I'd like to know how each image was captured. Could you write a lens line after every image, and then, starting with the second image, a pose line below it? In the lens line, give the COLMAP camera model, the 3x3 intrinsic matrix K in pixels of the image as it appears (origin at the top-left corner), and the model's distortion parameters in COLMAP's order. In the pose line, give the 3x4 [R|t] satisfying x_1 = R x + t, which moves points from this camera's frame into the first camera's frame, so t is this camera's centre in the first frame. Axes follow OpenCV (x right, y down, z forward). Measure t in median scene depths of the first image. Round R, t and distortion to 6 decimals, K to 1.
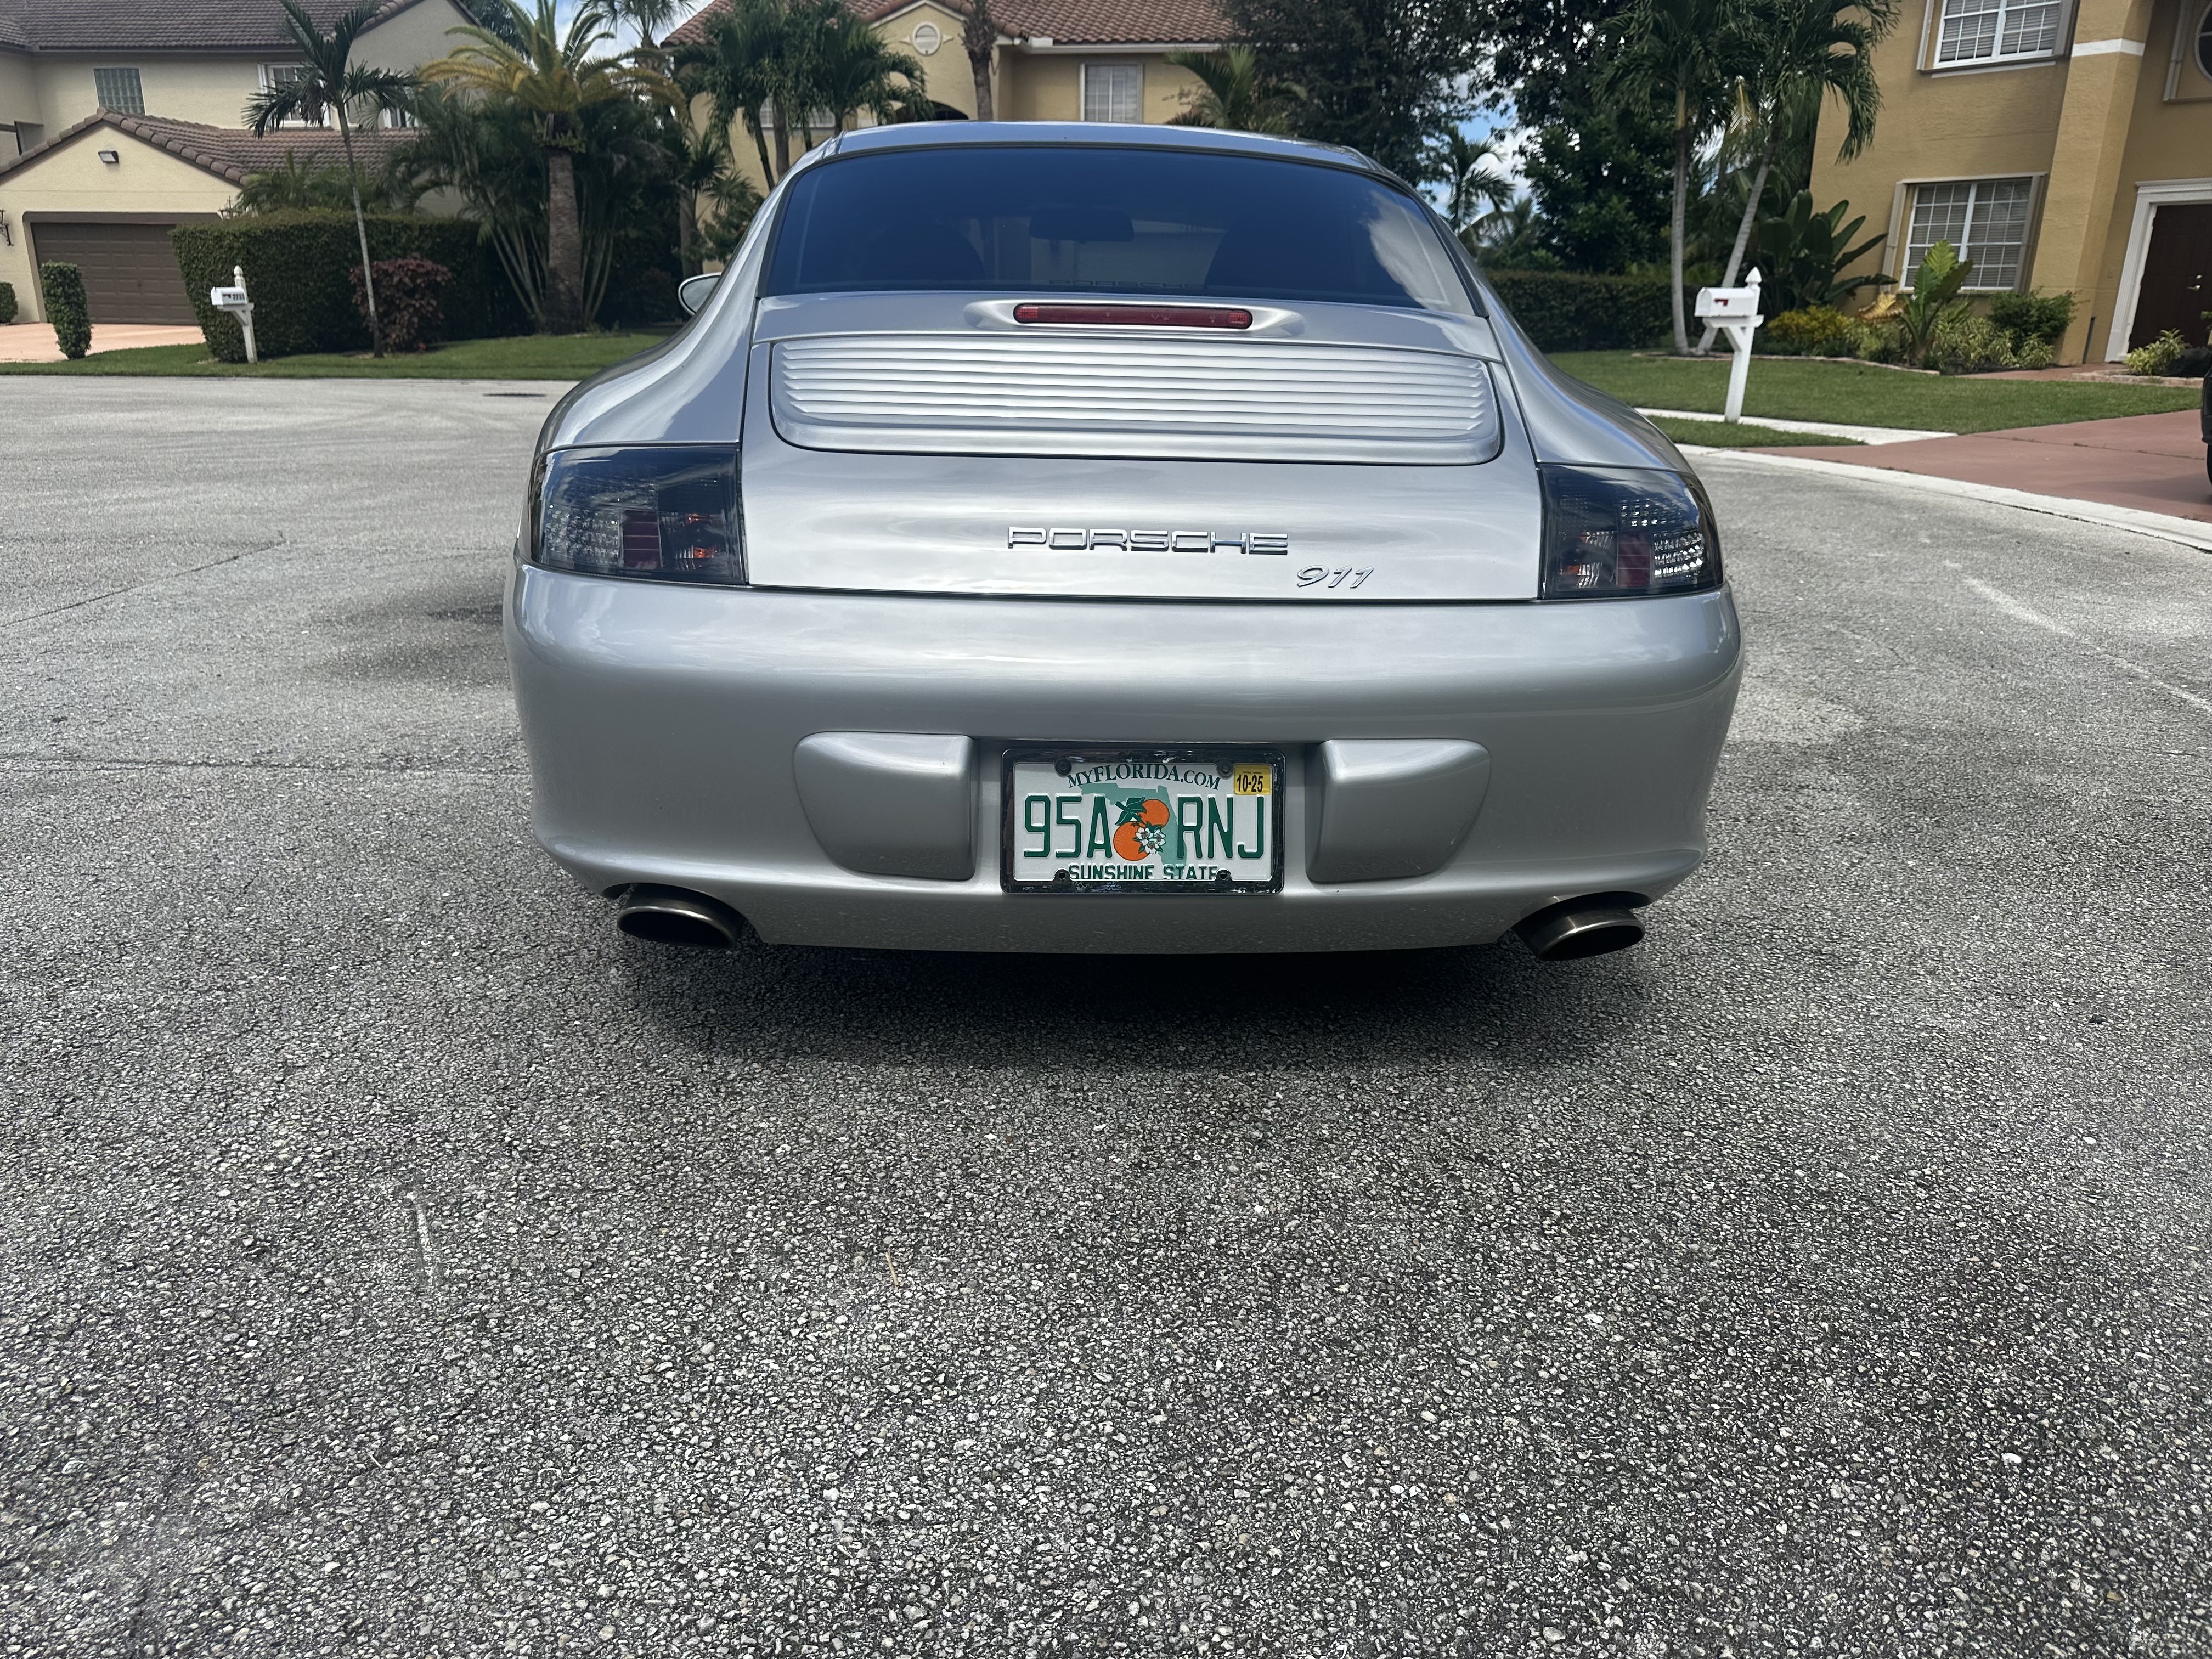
lens RADIAL K [[1570.5, 0, 1106.0], [0, 1570.5, 829.5], [0, 0, 1]] dist [0.011741, -0.004185]
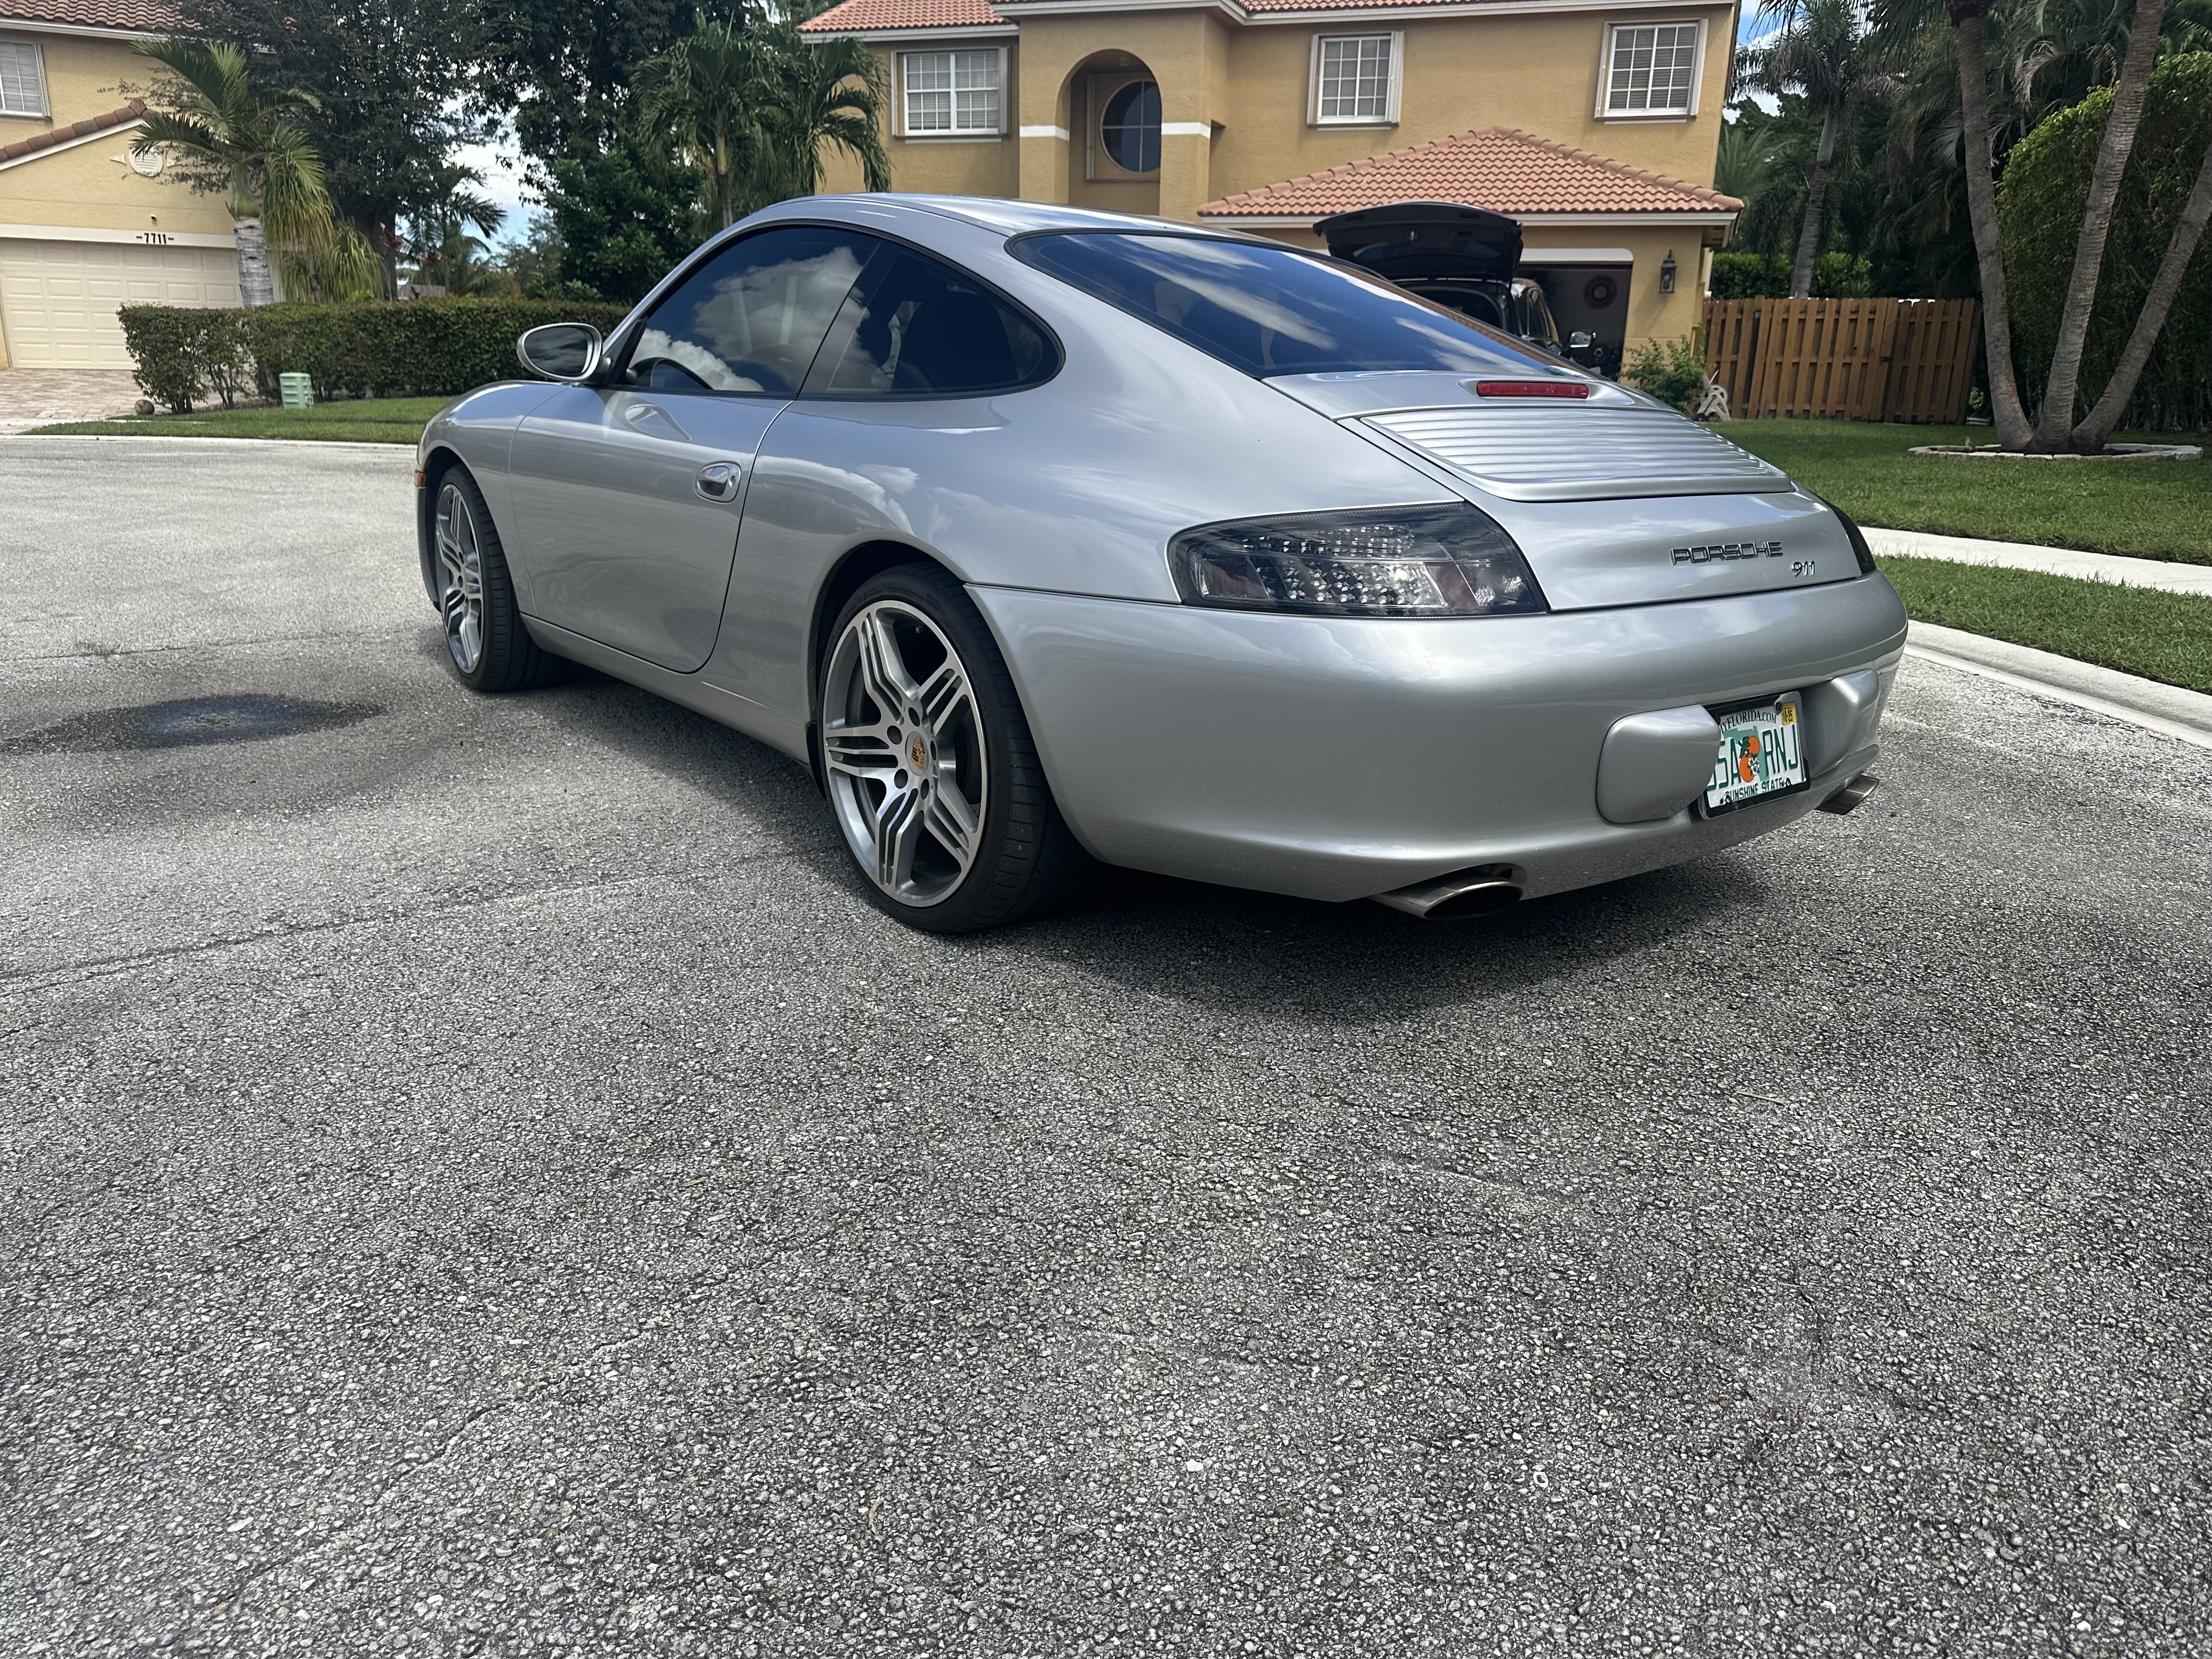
lens RADIAL K [[1570.5, 0, 1106.0], [0, 1570.5, 829.5], [0, 0, 1]] dist [0.011741, -0.004185]
pose [[0.806309, -0.169042, 0.566825, -0.686058], [0.177752, 0.983247, 0.040376, -0.053234], [-0.564154, 0.068199, 0.822848, 0.097283]]
